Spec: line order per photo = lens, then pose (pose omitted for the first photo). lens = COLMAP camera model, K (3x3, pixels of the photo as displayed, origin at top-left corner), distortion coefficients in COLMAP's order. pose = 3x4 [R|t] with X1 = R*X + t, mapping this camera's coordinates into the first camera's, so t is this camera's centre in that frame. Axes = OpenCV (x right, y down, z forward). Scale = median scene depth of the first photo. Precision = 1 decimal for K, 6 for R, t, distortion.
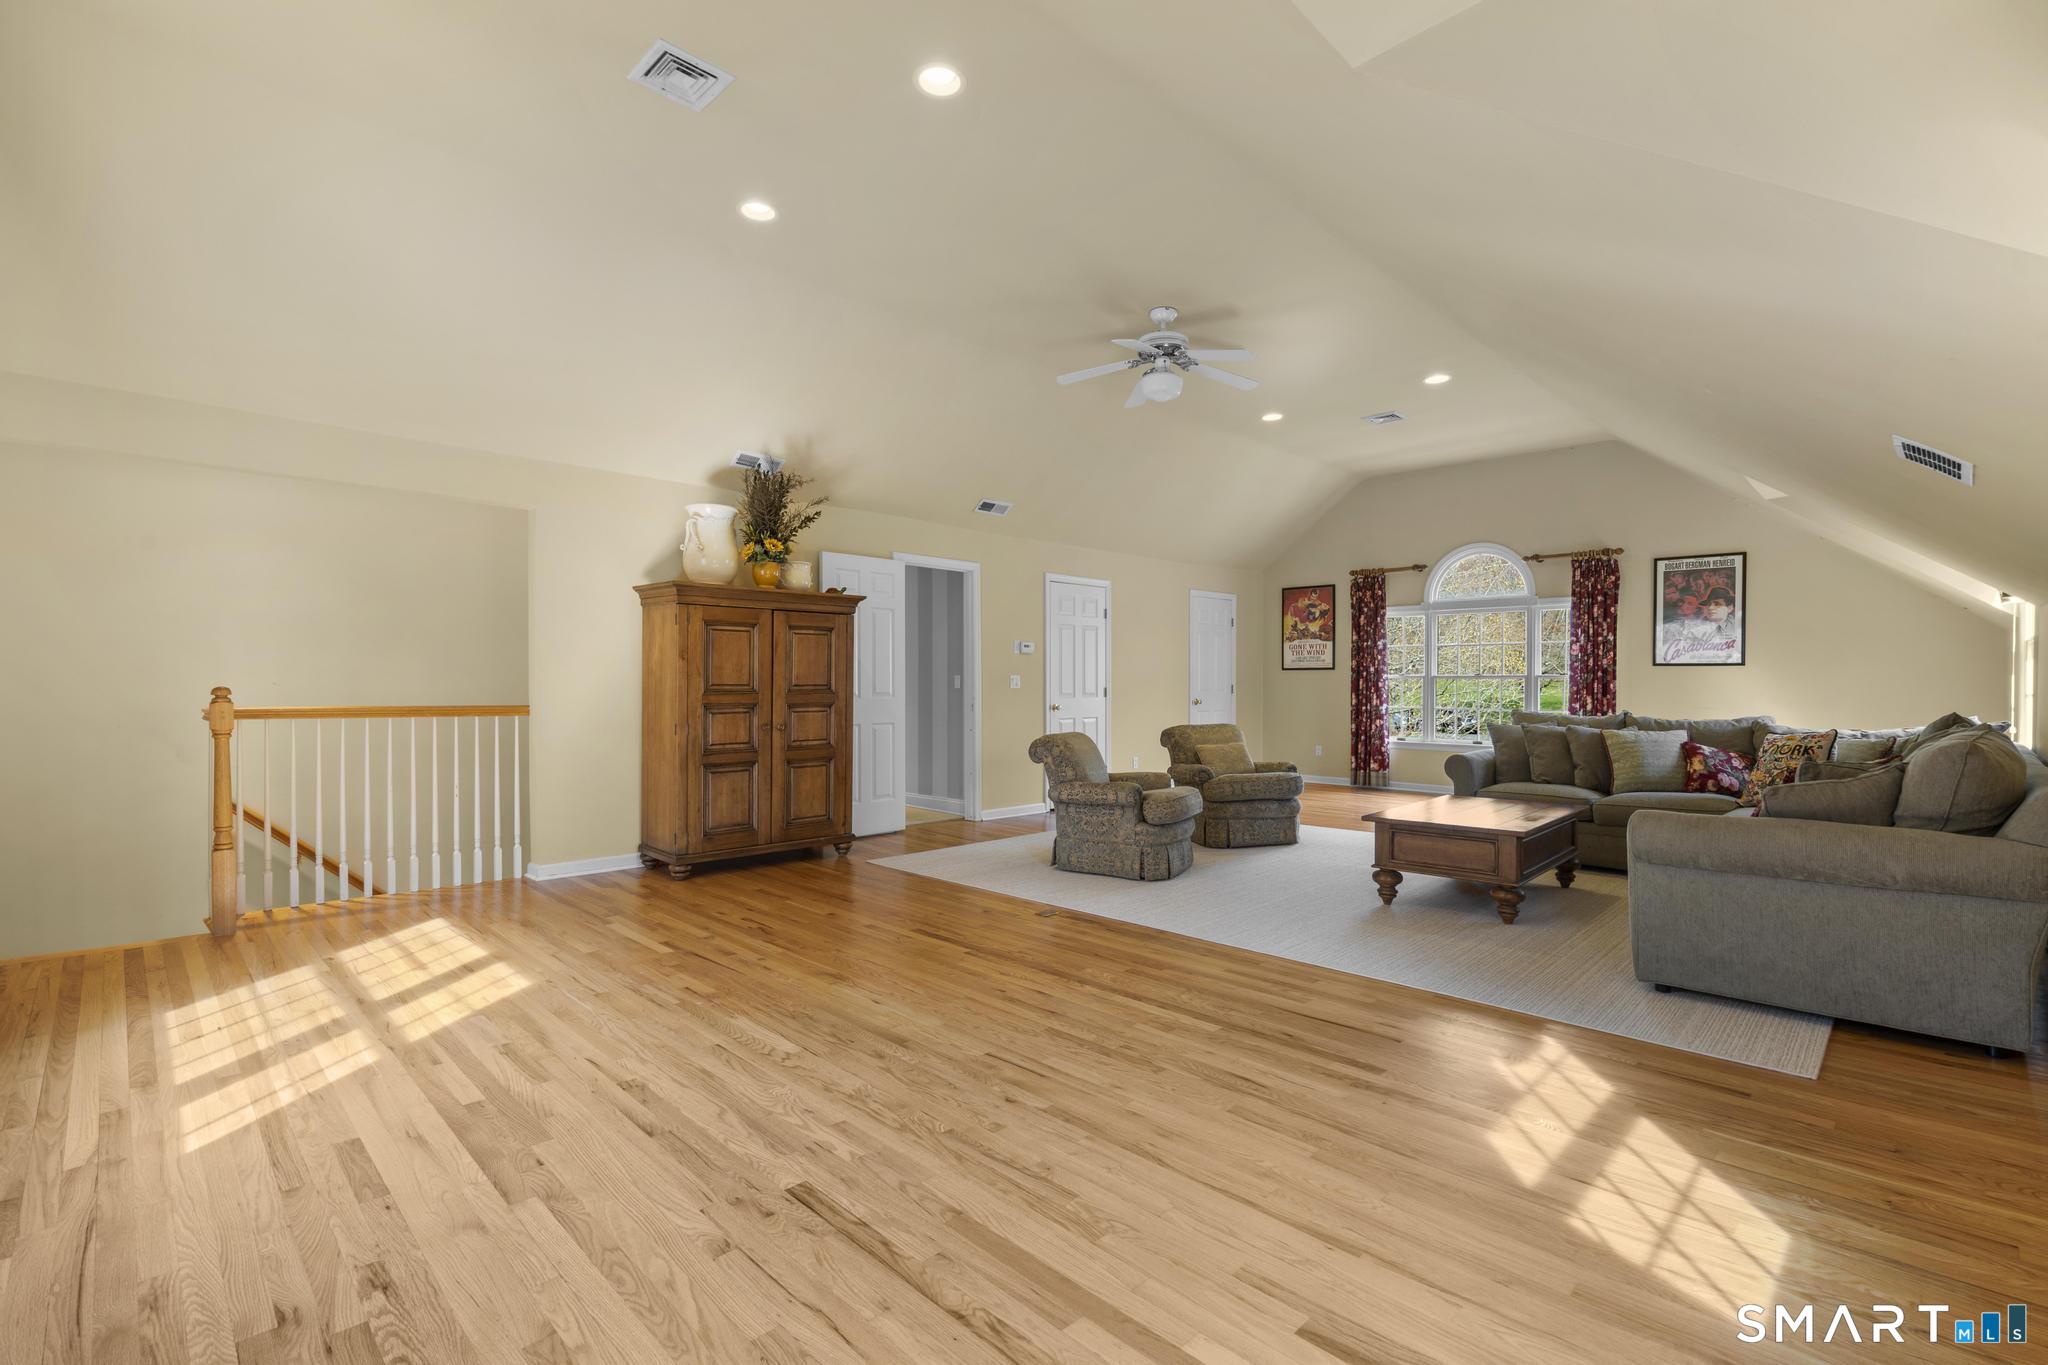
lens RADIAL K [[921.0, 0, 1012.2], [0, 921.0, 680.8], [0, 0, 1]] dist [-0.006617, 0.002463]
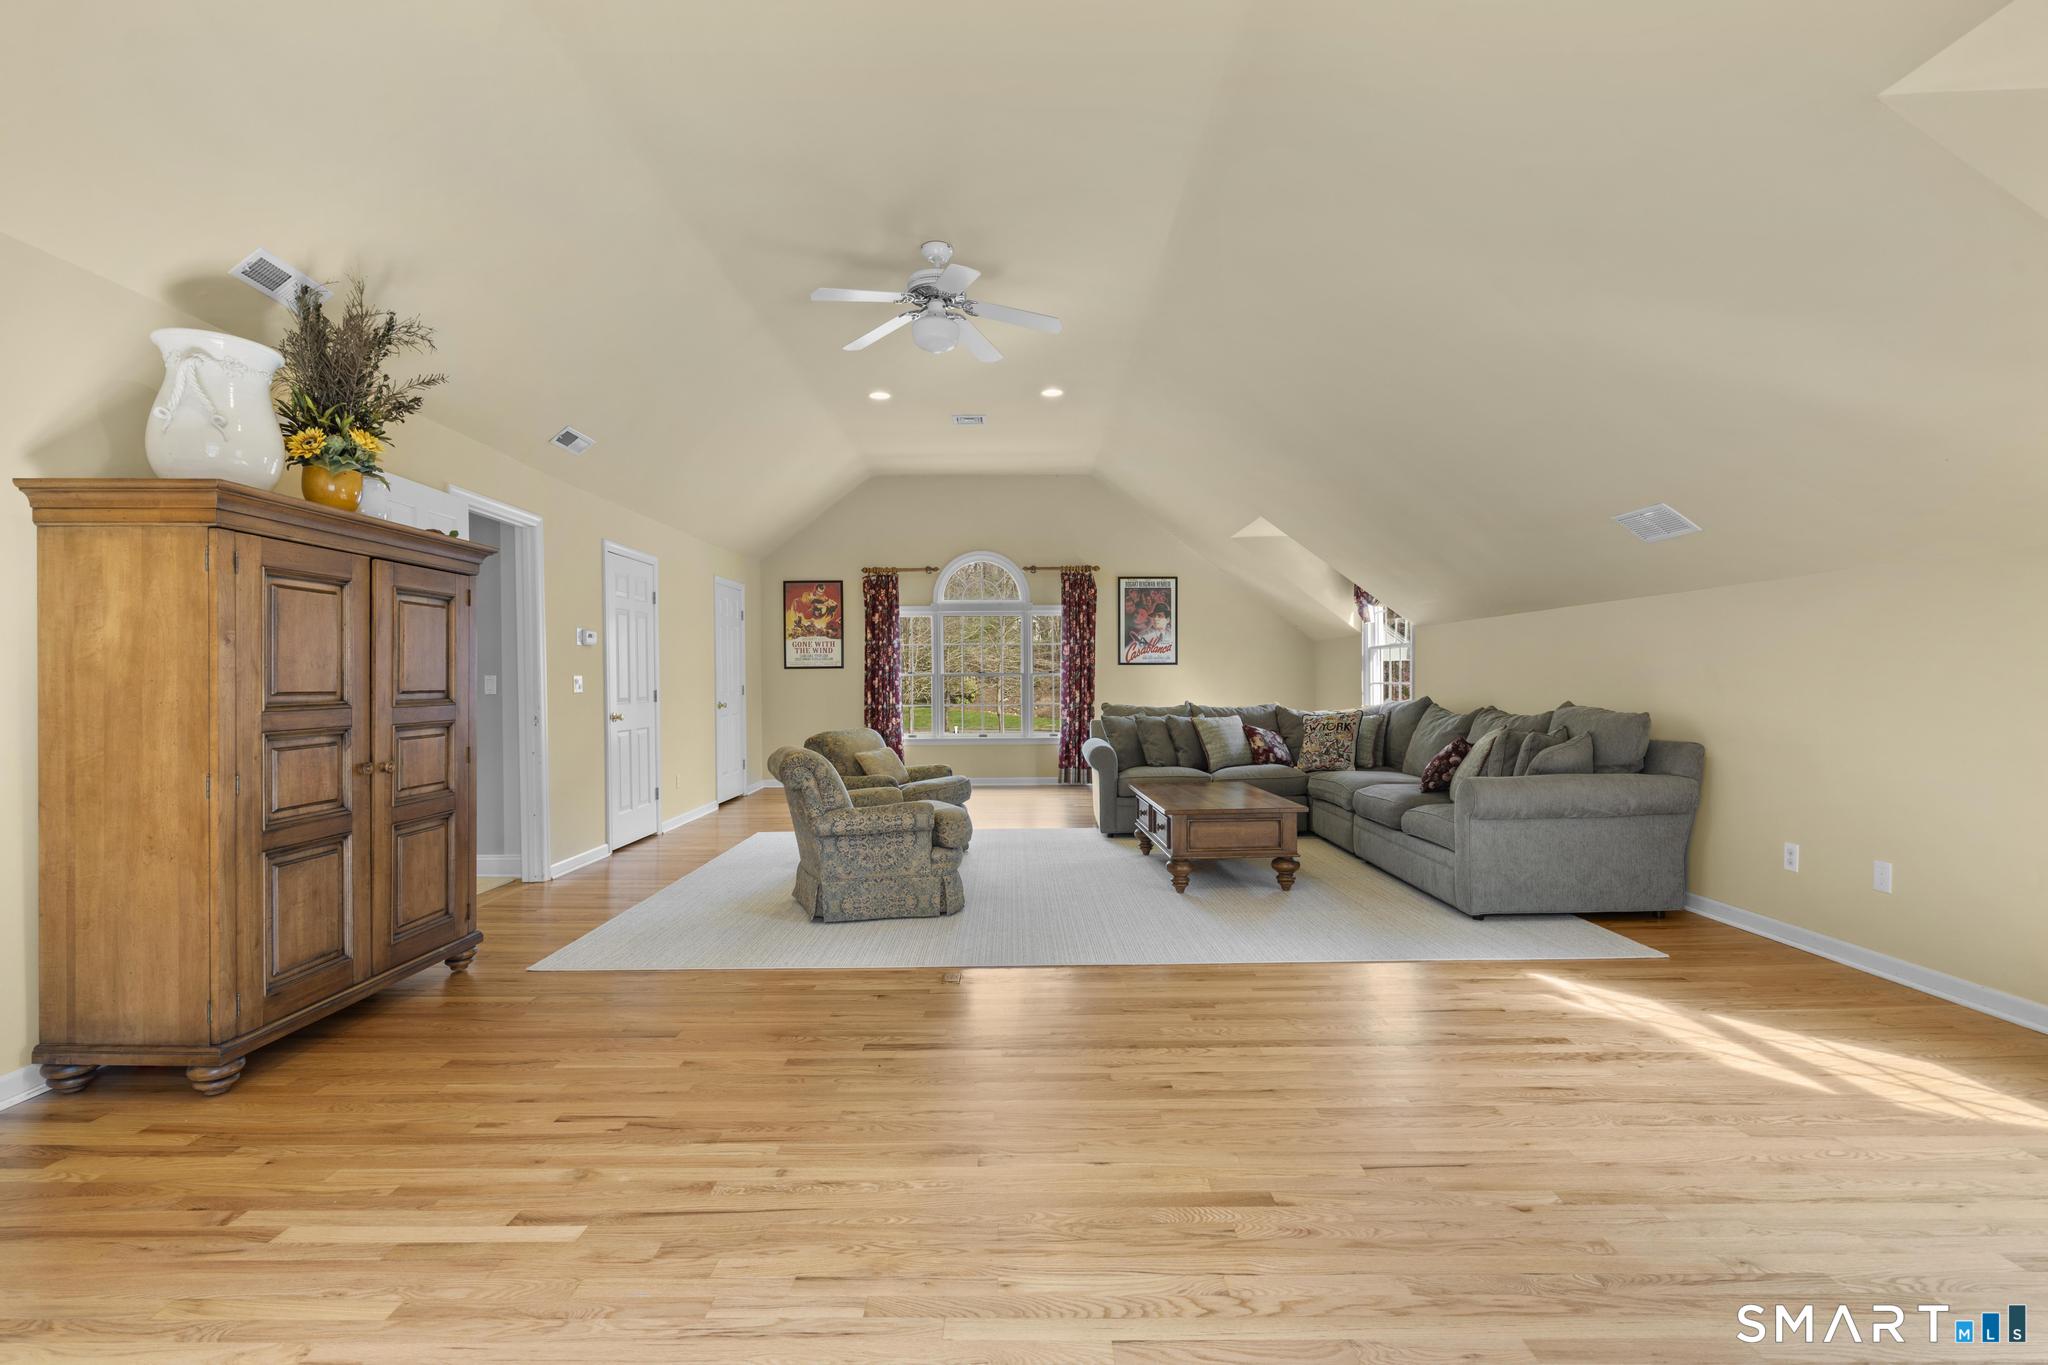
lens RADIAL K [[921.0, 0, 1021.6], [0, 921.0, 682.4], [0, 0, 1]] dist [-0.006617, 0.002463]
pose [[0.706890, -0.010333, 0.707248, -0.374619], [0.009573, 0.999941, 0.005041, -0.000425], [-0.707258, 0.003207, 0.706948, 0.328091]]
